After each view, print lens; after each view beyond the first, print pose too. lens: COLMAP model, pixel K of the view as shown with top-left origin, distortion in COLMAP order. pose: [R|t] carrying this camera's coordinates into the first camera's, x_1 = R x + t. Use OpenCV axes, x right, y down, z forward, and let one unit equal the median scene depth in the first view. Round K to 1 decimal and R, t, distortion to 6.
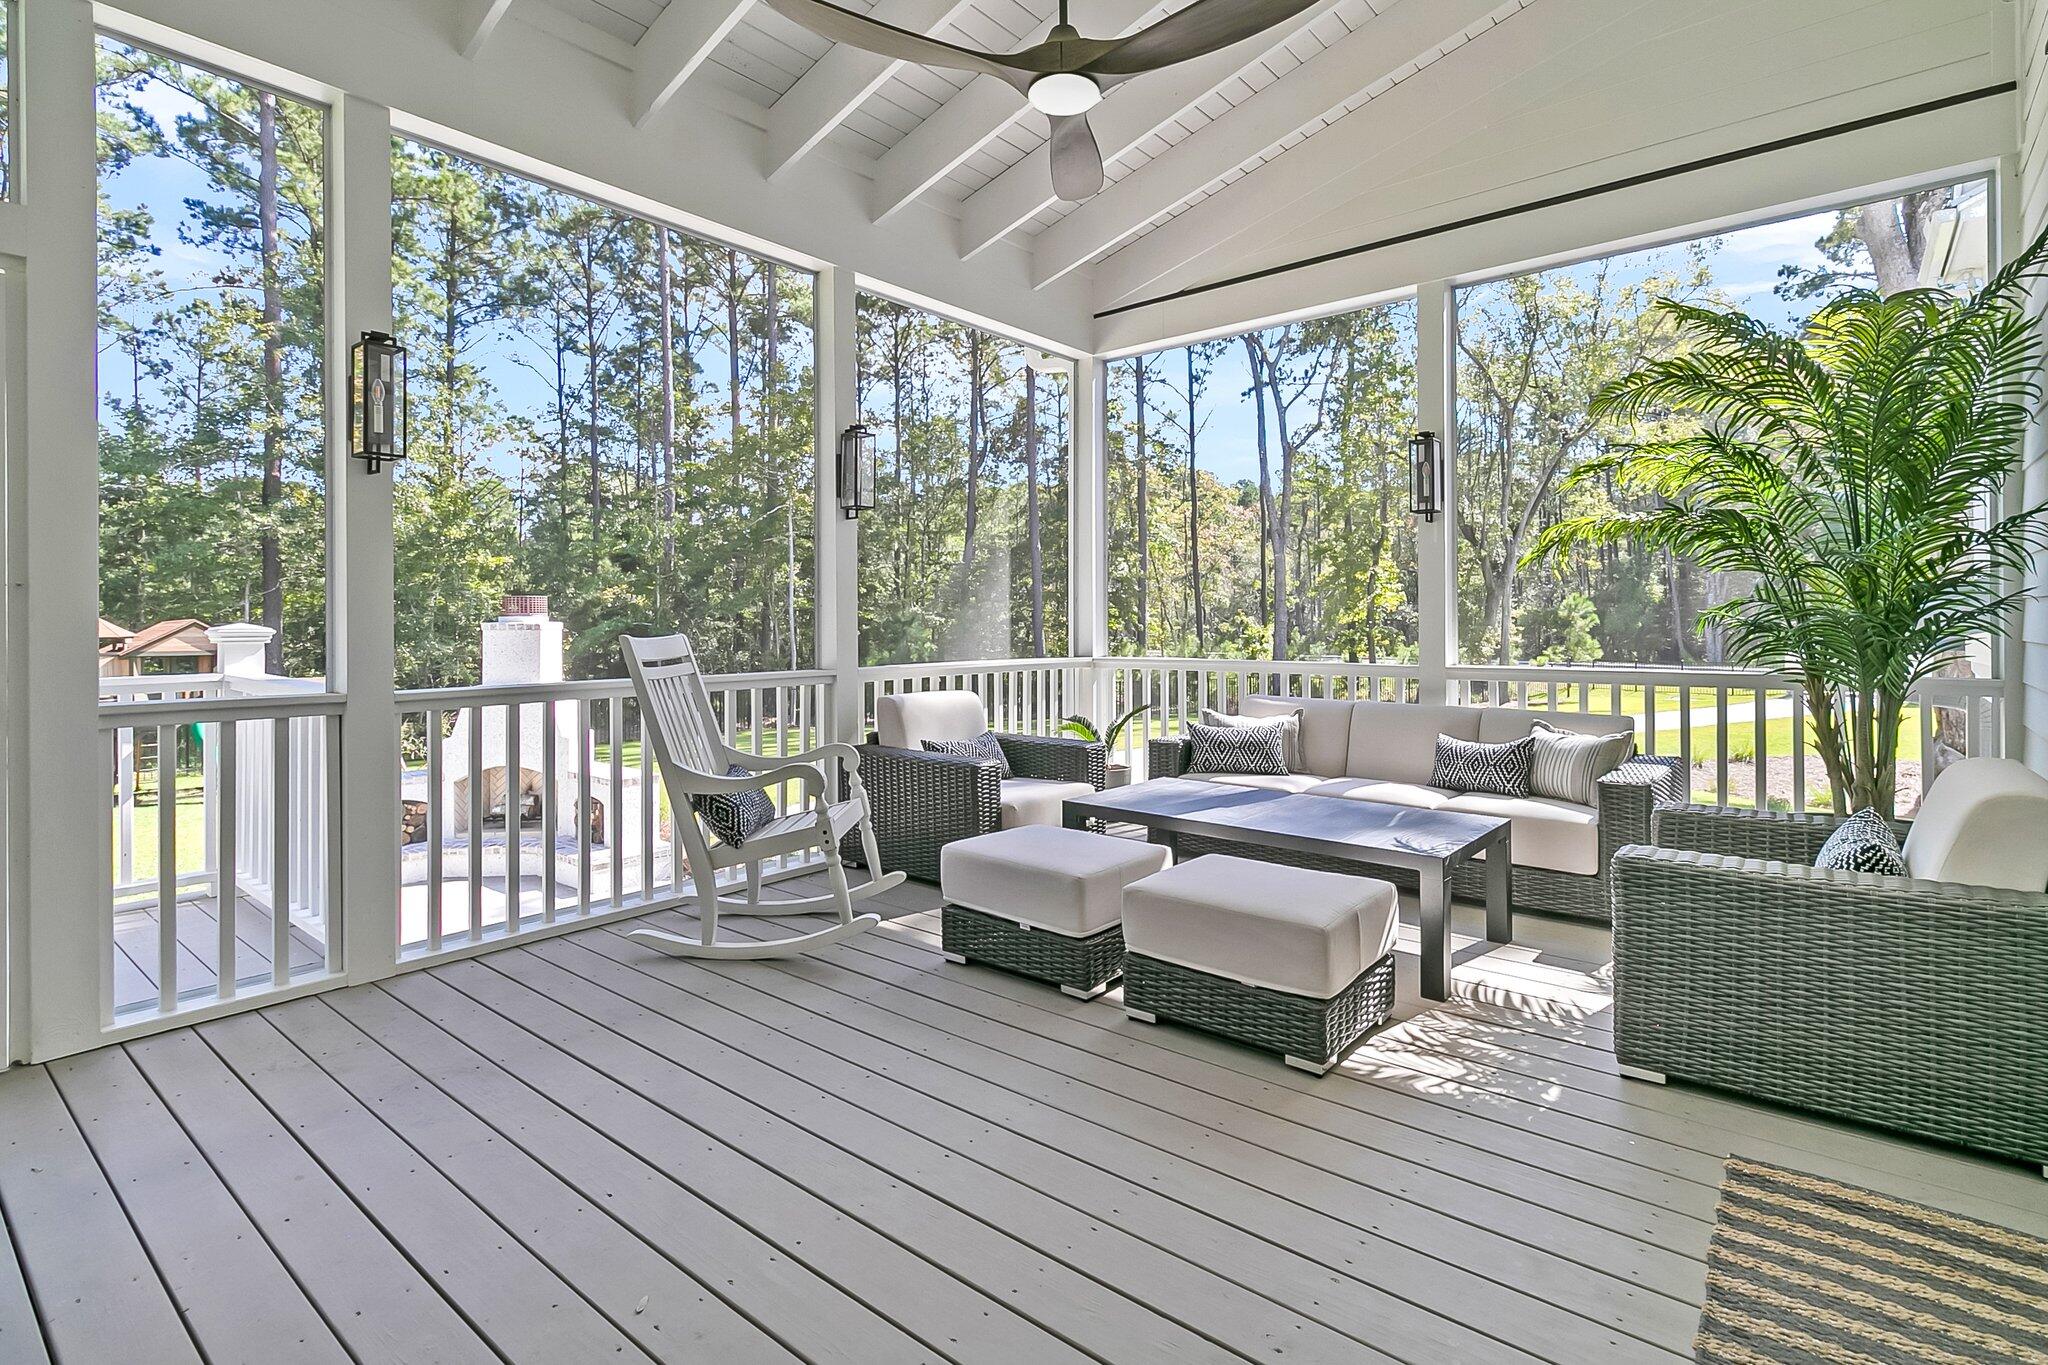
lens RADIAL K [[982.2, 0, 1027.4], [0, 982.2, 621.4], [0, 0, 1]] dist [0.002395, 0.001542]
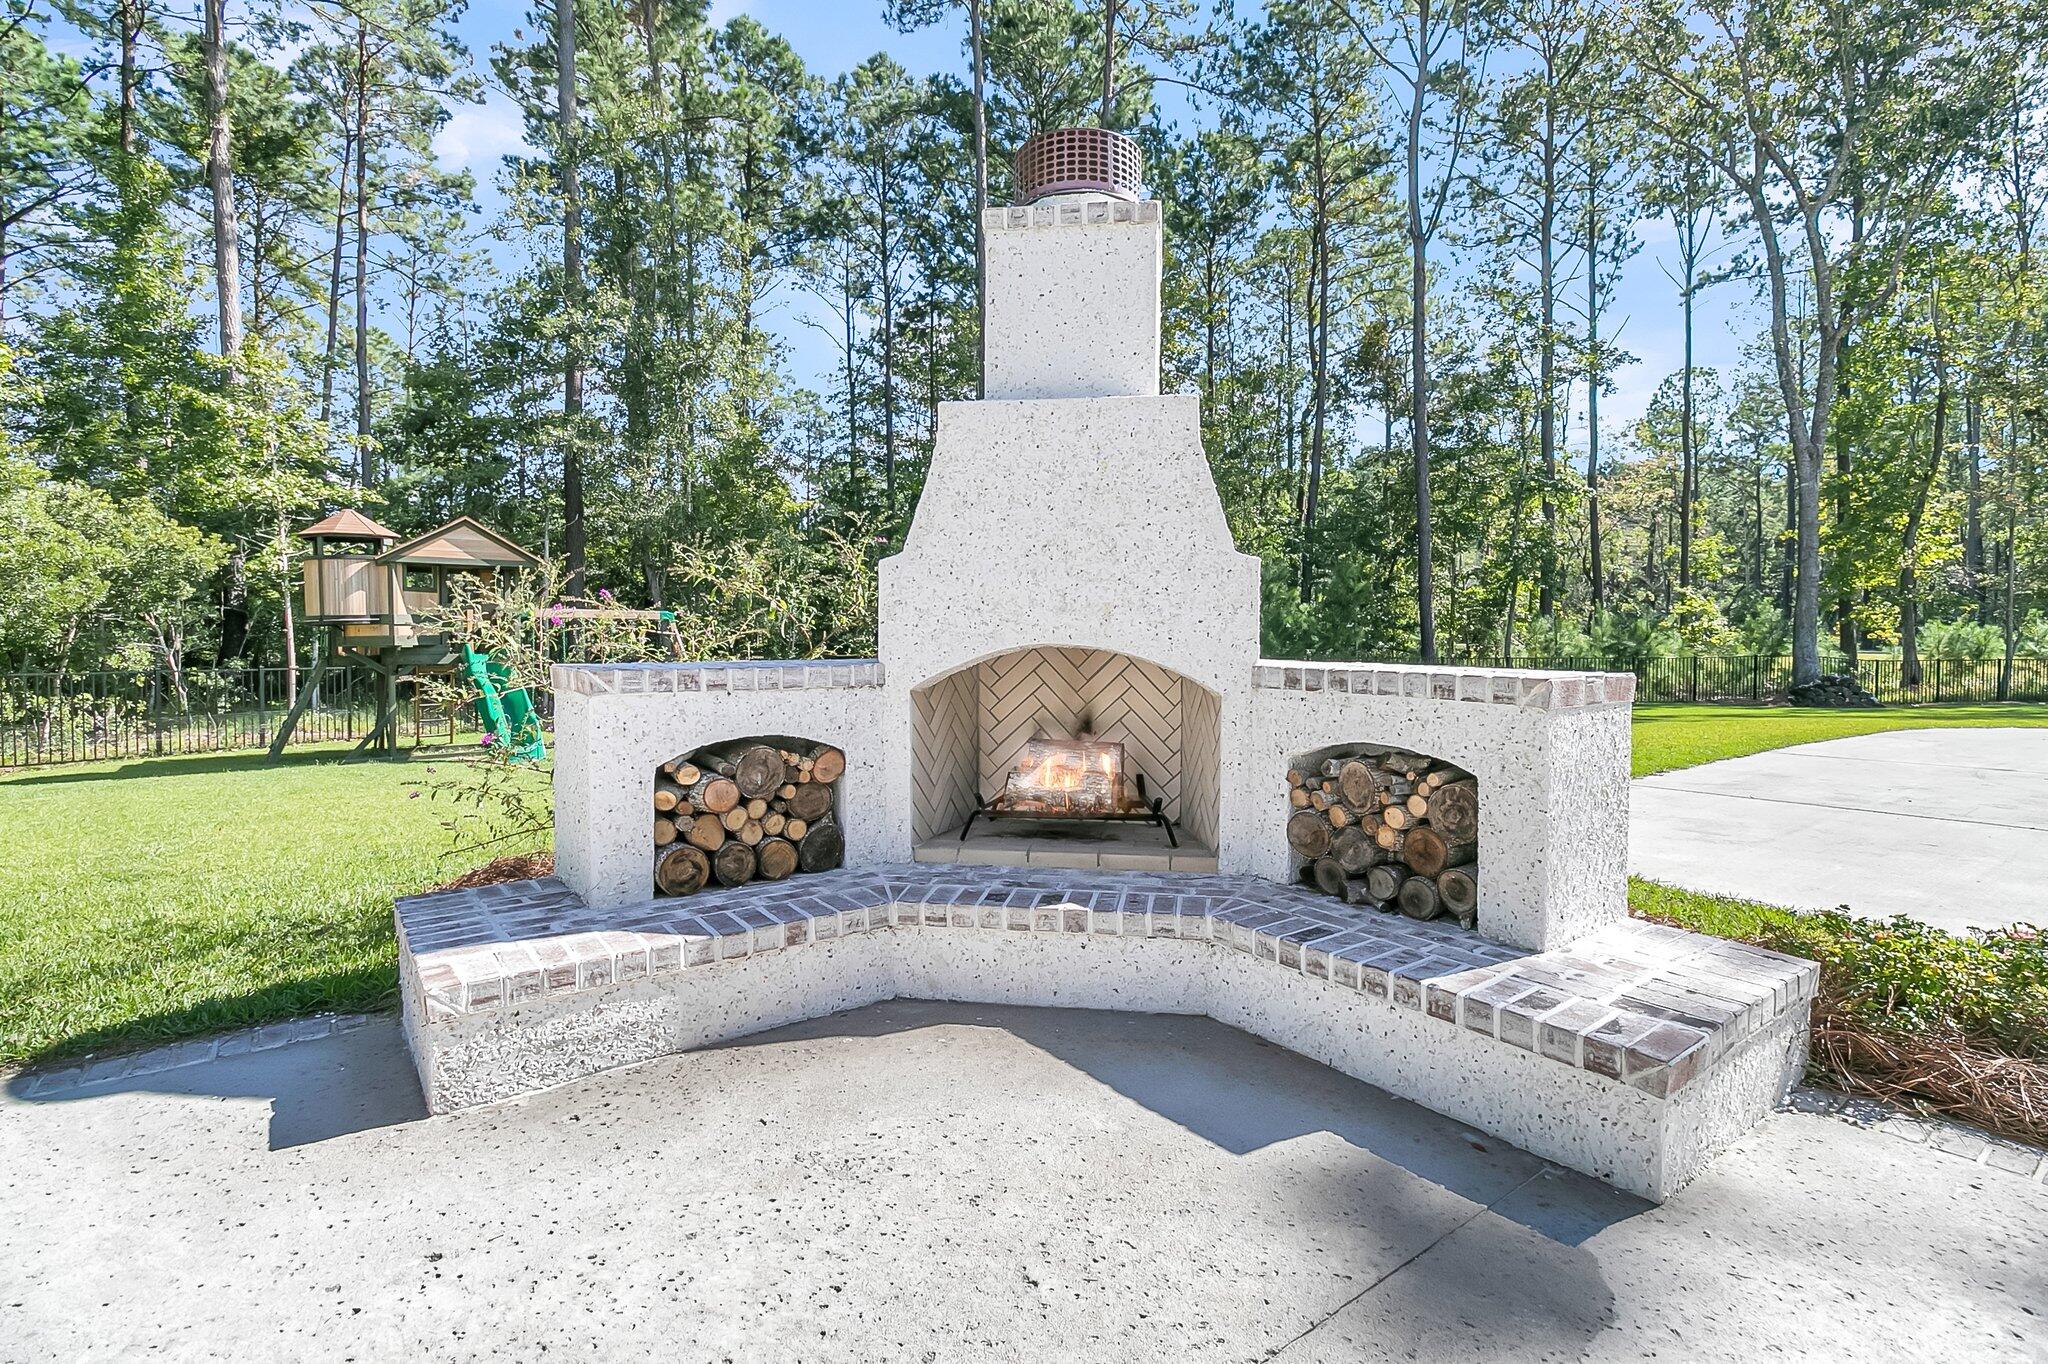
lens RADIAL K [[968.8, 0, 1032.7], [0, 968.8, 650.7], [0, 0, 1]] dist [-0.001296, 0.004531]
pose [[0.973463, 0.012002, -0.228529, -0.108826], [-0.006345, 0.999655, 0.025474, 0.032848], [0.228756, -0.023348, 0.973204, 0.161399]]
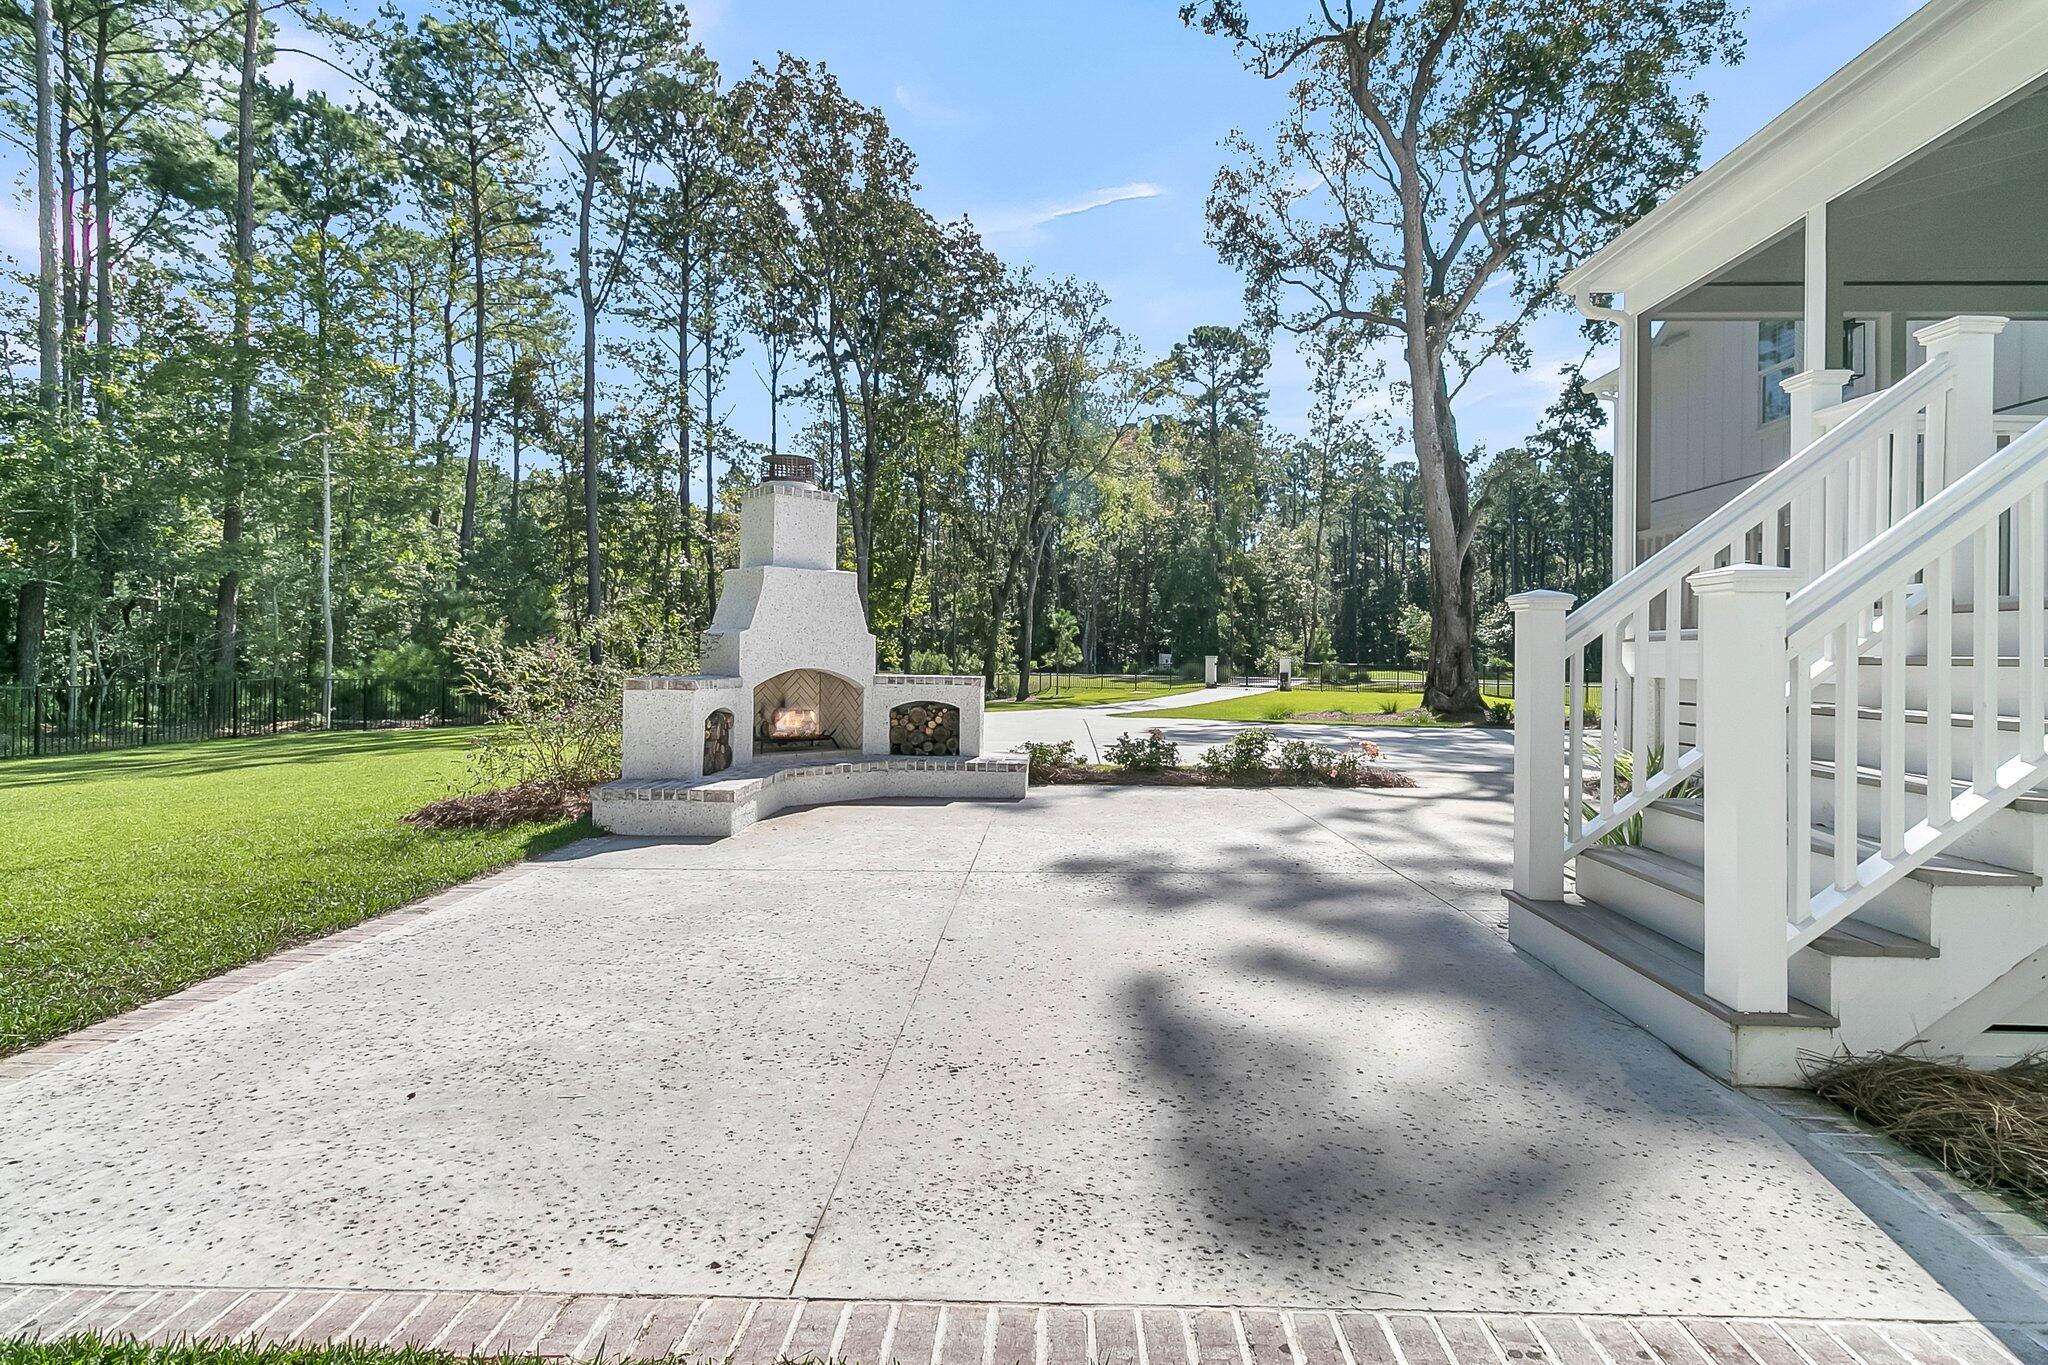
lens RADIAL K [[968.8, 0, 1032.7], [0, 968.8, 651.2], [0, 0, 1]] dist [-0.001296, 0.004531]
pose [[0.786211, 0.017841, 0.617701, -0.201118], [-0.016319, 0.999834, -0.008107, 0.031851], [-0.617743, -0.003706, 0.786372, 0.066511]]
